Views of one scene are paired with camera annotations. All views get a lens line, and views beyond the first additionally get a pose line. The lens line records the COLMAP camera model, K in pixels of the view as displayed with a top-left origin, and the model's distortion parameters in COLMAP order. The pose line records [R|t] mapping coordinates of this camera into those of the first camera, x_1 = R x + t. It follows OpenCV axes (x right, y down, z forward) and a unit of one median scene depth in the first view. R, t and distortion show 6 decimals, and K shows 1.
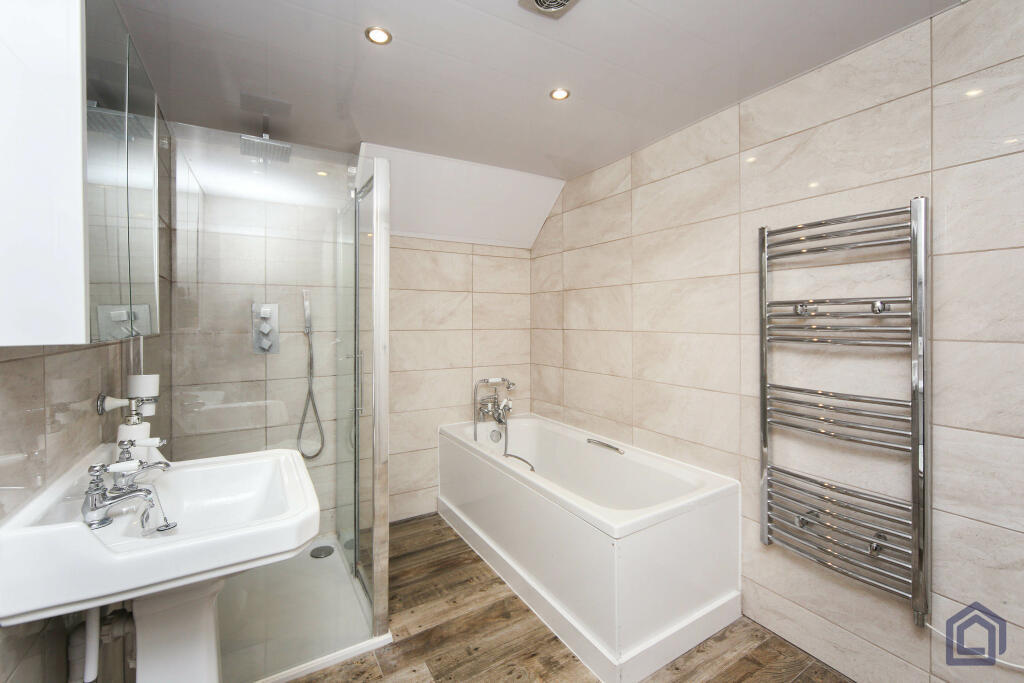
lens RADIAL K [[431.0, 0, 518.4], [0, 431.0, 326.7], [0, 0, 1]] dist [-0.000705, 0.000233]
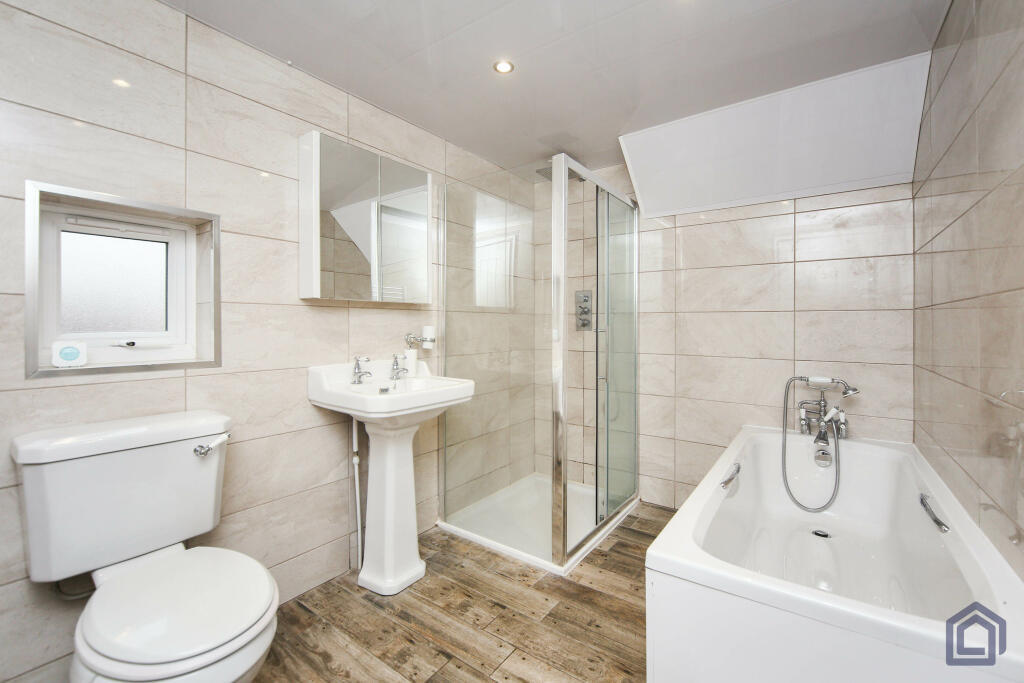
lens RADIAL K [[431.0, 0, 518.4], [0, 431.0, 326.7], [0, 0, 1]] dist [-0.000705, 0.000233]
pose [[0.397051, 0.007850, -0.917763, 0.660141], [-0.014093, 0.999898, 0.002456, 0.065503], [0.917688, 0.011959, 0.397121, 0.404573]]
